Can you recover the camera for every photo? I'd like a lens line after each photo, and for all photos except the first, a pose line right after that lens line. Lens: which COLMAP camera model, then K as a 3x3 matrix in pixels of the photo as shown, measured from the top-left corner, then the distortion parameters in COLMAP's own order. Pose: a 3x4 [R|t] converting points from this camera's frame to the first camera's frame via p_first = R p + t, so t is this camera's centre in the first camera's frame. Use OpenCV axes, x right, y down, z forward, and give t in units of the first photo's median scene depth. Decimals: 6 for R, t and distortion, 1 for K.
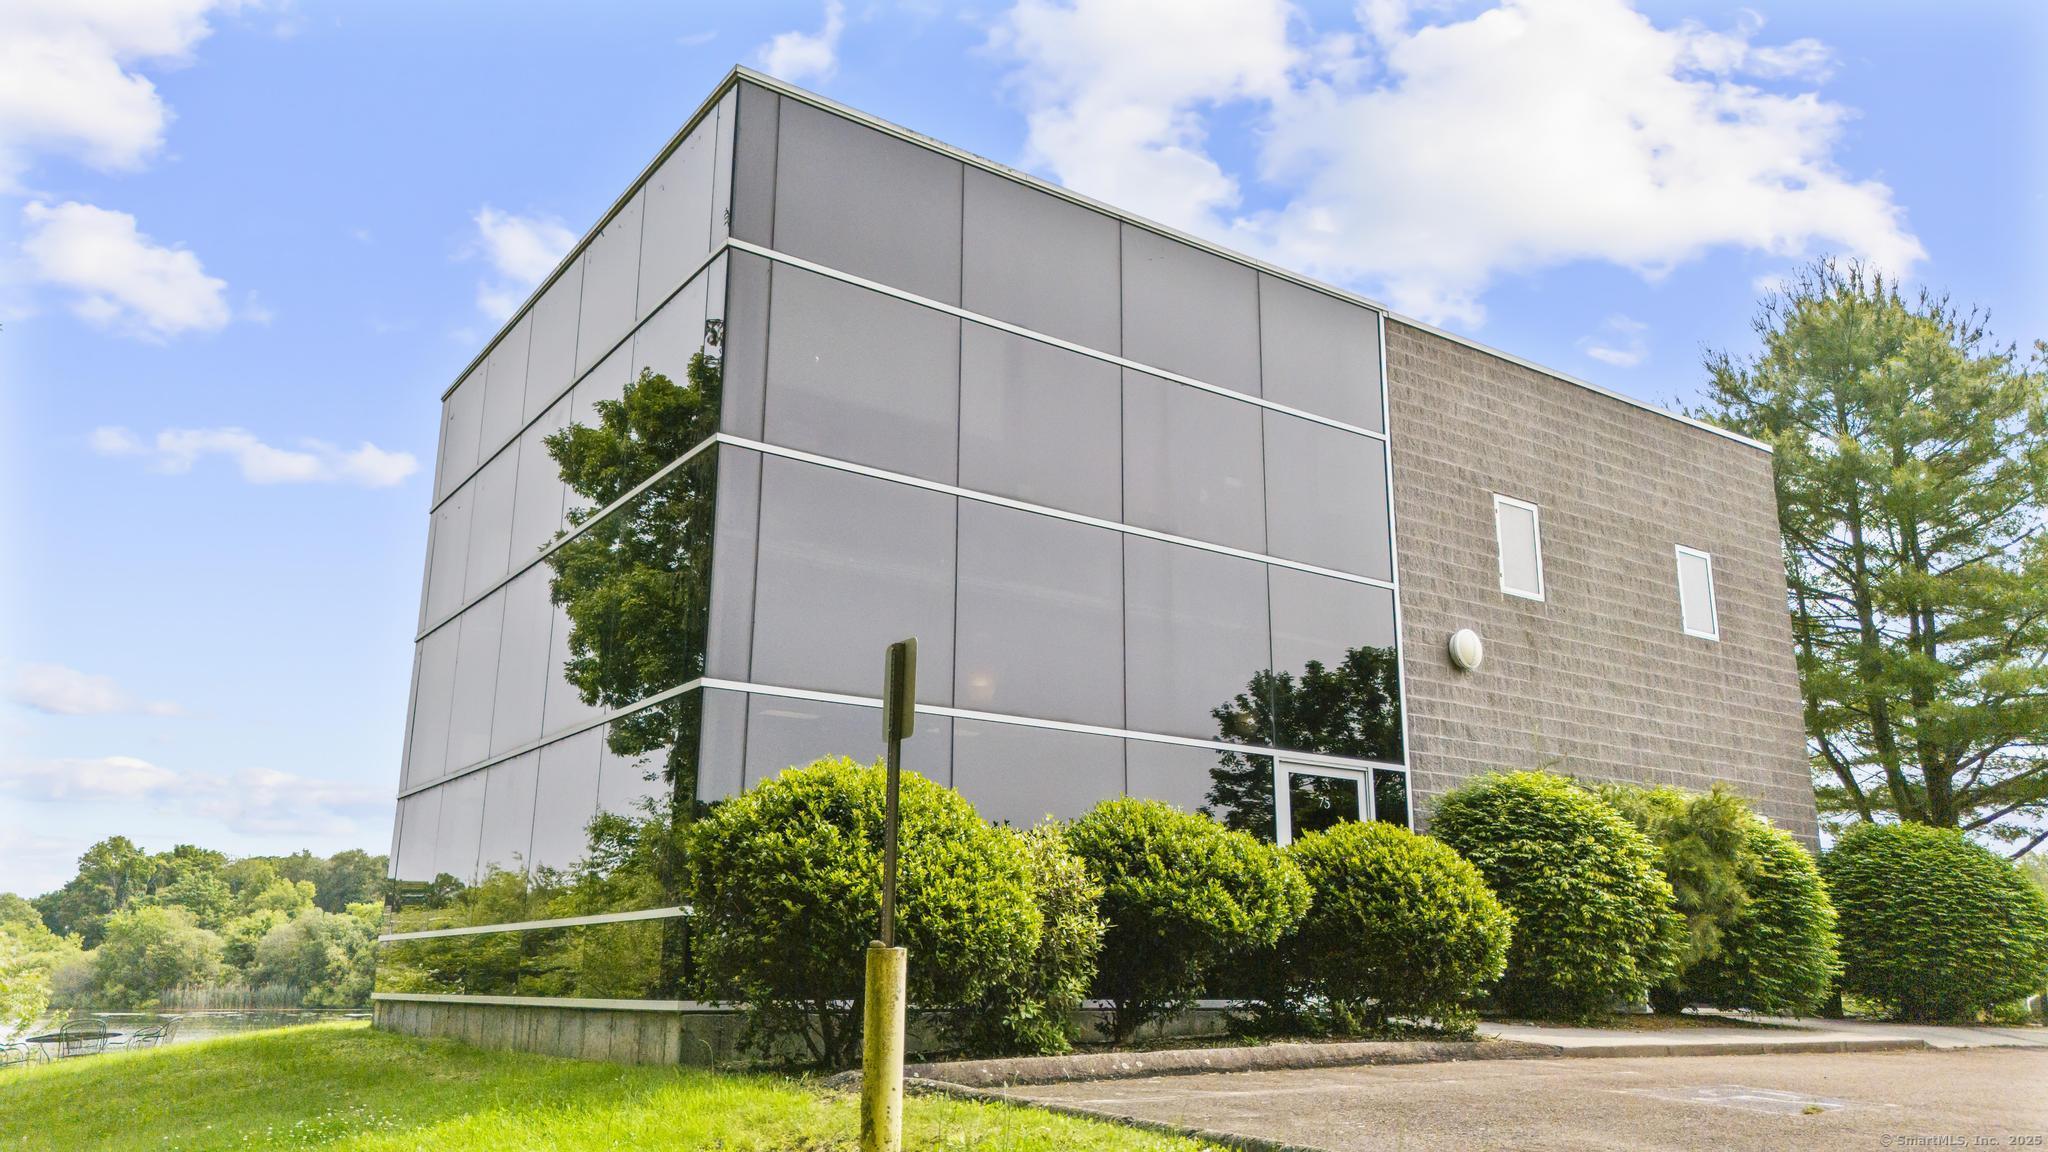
lens RADIAL K [[1478.7, 0, 1014.7], [0, 1478.7, 581.1], [0, 0, 1]] dist [0.083754, -0.129433]
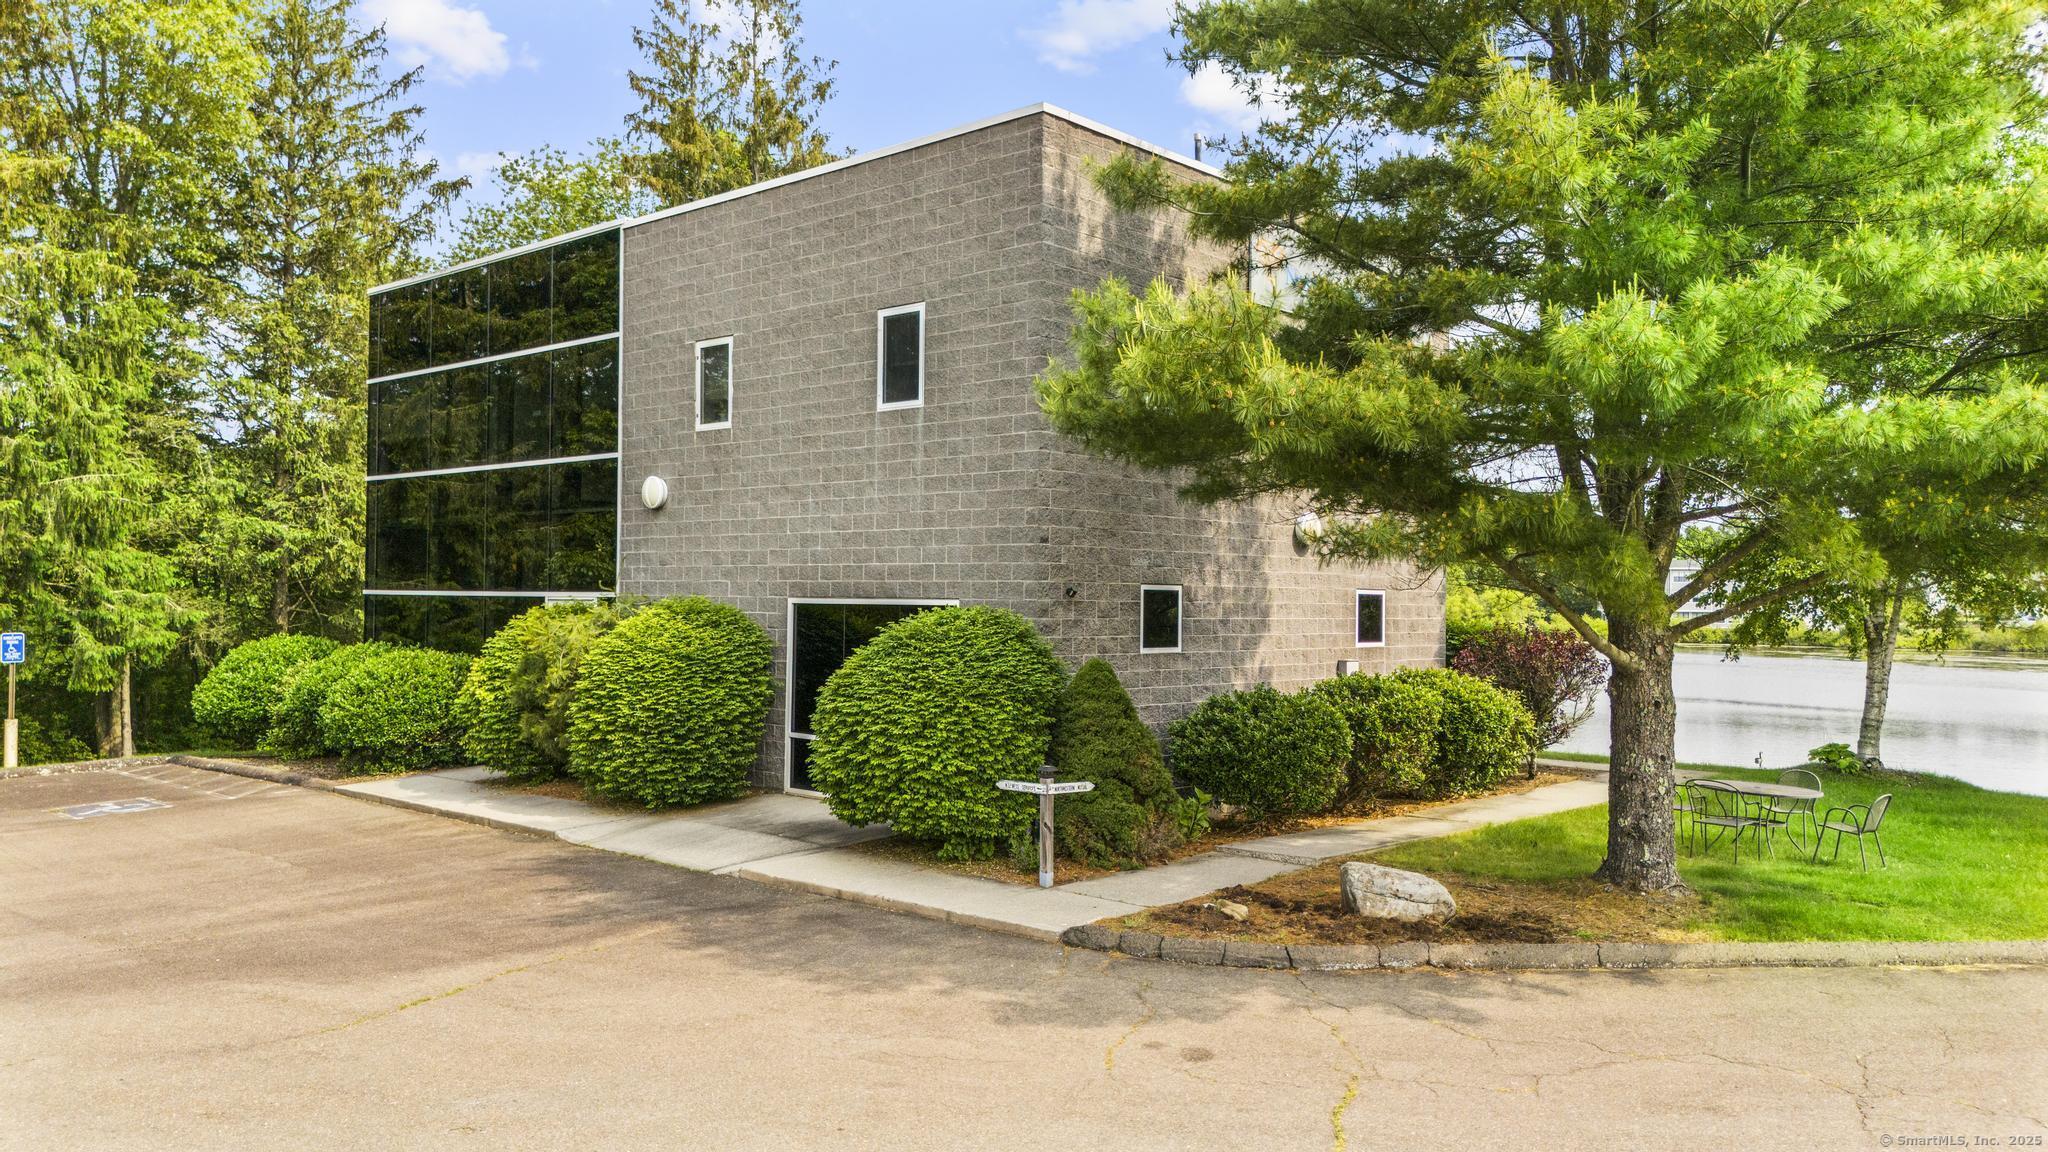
lens RADIAL K [[1478.7, 0, 1014.7], [0, 1478.7, 581.1], [0, 0, 1]] dist [0.083754, -0.129433]
pose [[0.229574, -0.014669, -0.973181, 1.510578], [0.244673, 0.968647, 0.043117, 0.131077], [0.942036, -0.248009, 0.225965, 0.941924]]
